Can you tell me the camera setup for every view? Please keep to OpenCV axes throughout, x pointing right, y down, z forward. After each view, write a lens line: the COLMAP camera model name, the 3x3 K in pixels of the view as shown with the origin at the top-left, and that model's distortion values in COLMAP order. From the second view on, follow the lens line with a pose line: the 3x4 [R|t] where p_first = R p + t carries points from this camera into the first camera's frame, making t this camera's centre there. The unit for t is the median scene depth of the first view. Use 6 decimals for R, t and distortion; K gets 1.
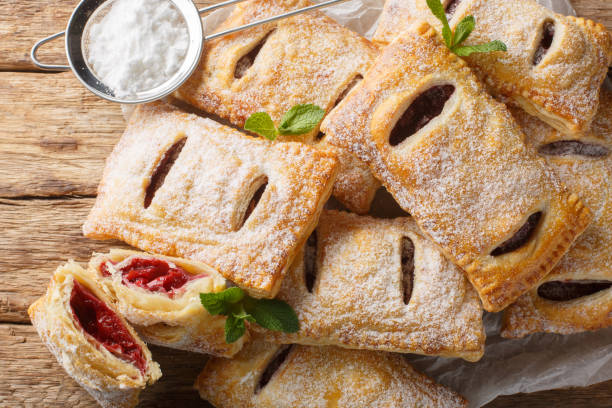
lens RADIAL K [[914.9, 0, 306.0], [0, 914.9, 204.0], [0, 0, 1]] dist [-0.170820, 0.019237]
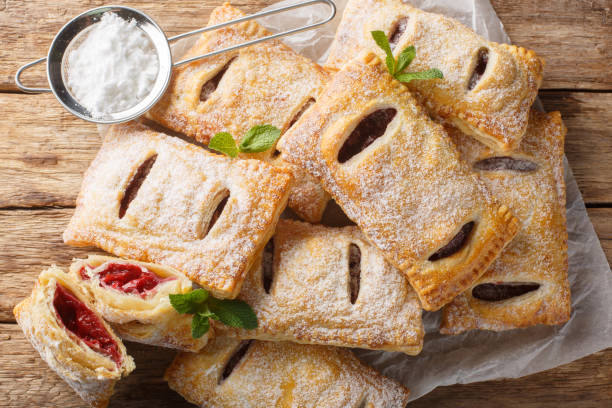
lens RADIAL K [[943.1, 0, 306.0], [0, 943.1, 204.0], [0, 0, 1]] dist [-0.167674, -0.008465]
pose [[0.999480, 0.000008, 0.032247, 0.014155], [0.000009, 1.000000, -0.000529, -0.012341], [-0.032247, 0.000529, 0.999480, -0.153782]]
